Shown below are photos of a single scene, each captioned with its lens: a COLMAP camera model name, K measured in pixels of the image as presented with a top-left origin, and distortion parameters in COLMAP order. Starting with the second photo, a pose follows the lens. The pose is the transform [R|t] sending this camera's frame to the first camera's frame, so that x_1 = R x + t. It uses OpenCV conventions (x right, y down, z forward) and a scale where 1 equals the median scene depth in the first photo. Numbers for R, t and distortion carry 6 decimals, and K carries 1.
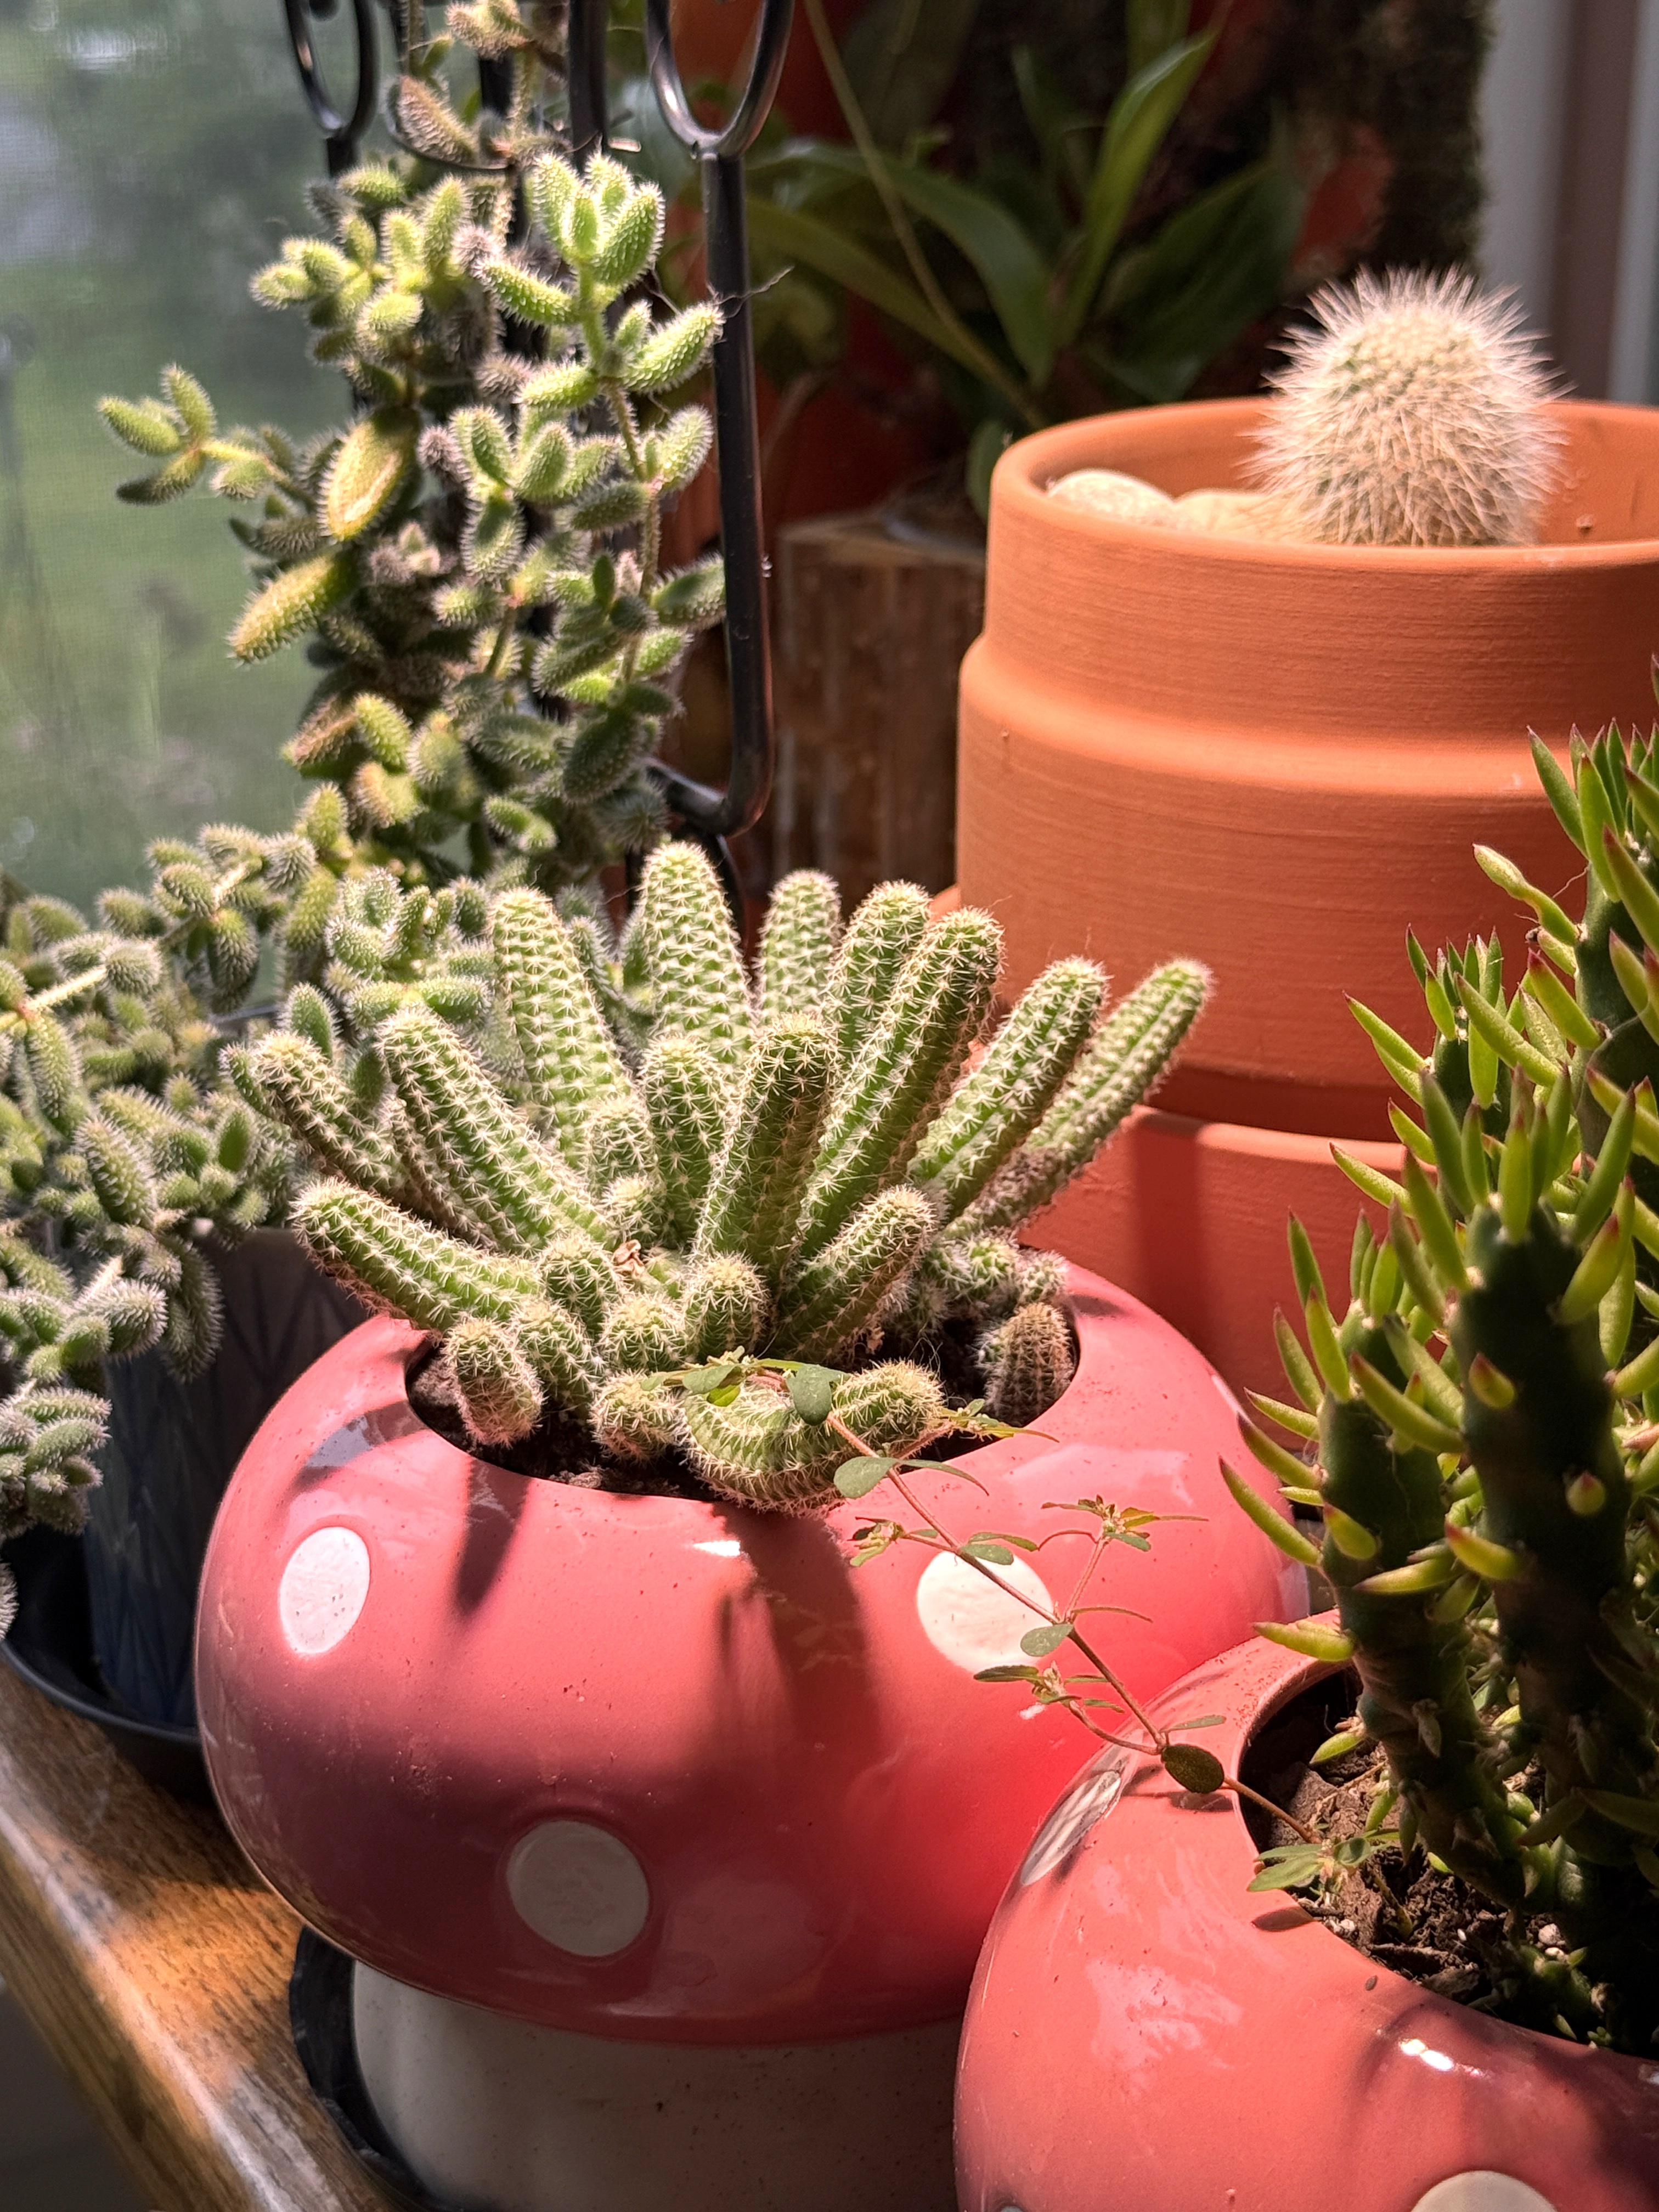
lens RADIAL K [[3573.8, 0, 827.2], [0, 3573.8, 1112.3], [0, 0, 1]] dist [0.137440, 0.000000]
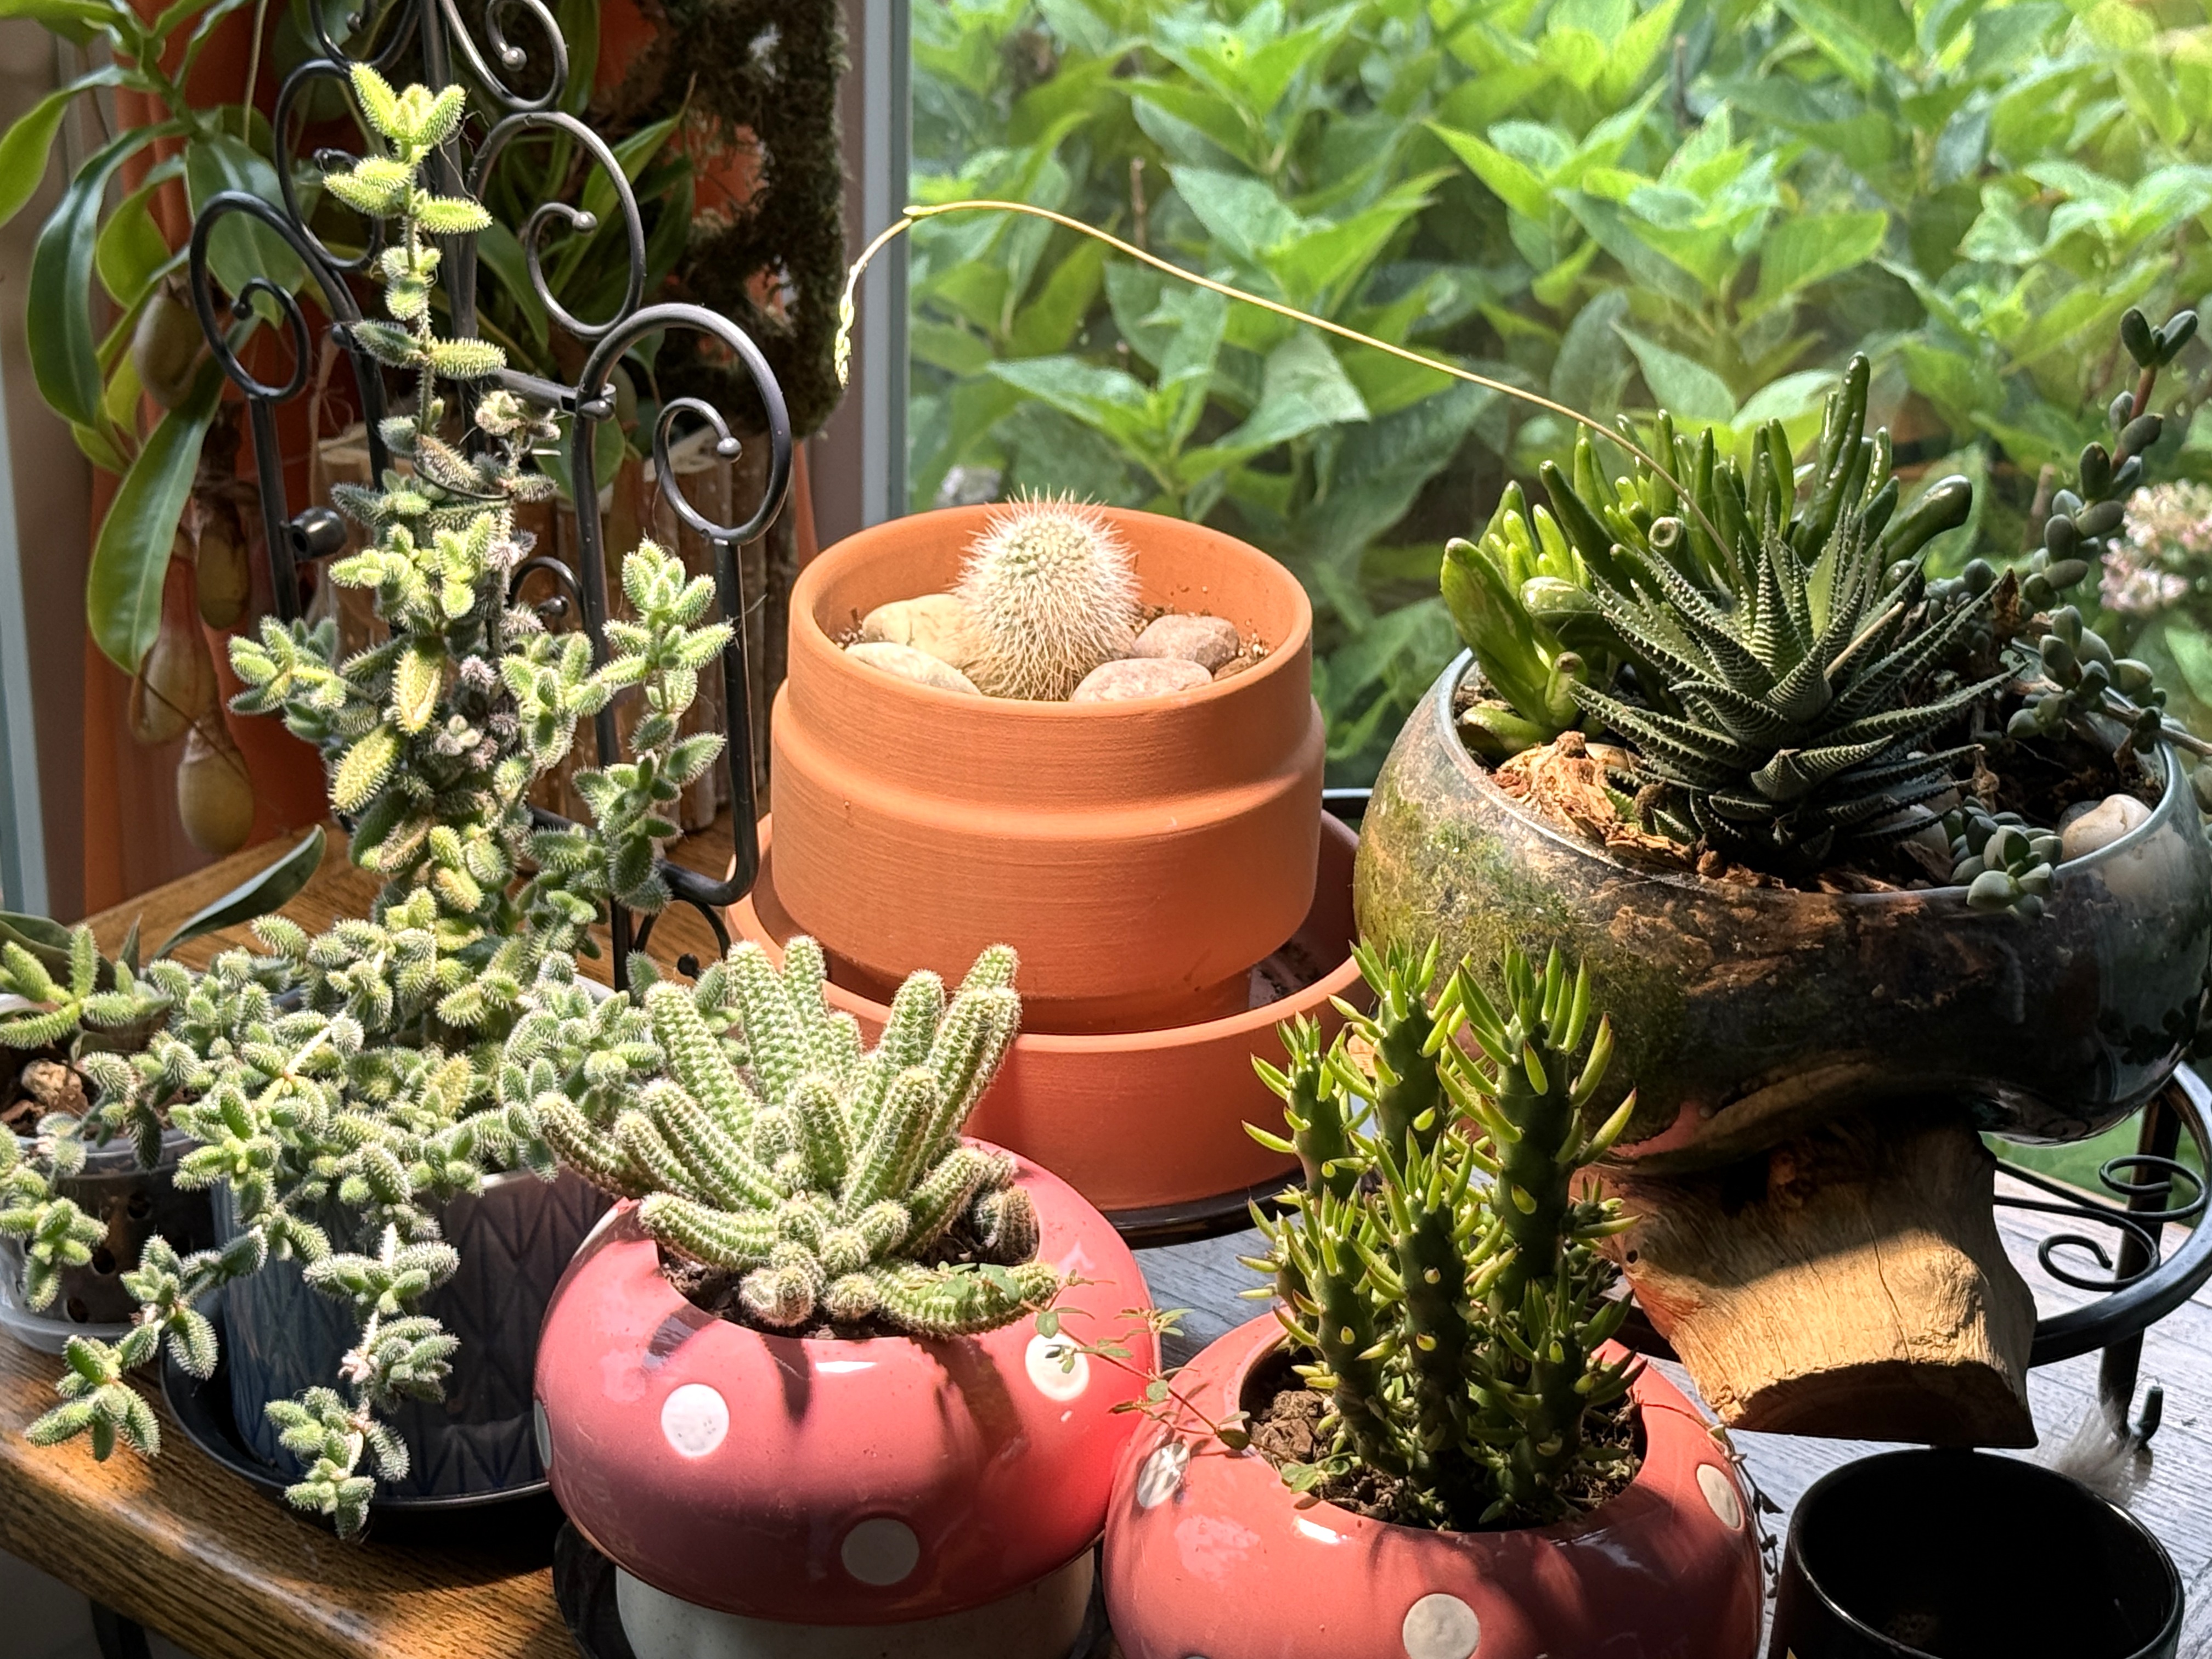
lens RADIAL K [[4039.0, 0, 1105.7], [0, 4039.0, 826.8], [0, 0, 1]] dist [0.117788, 0.000000]
pose [[0.921978, -0.139536, 0.361228, -0.610539], [0.103846, 0.987747, 0.116498, -0.358351], [-0.373057, -0.069896, 0.925172, -0.894474]]
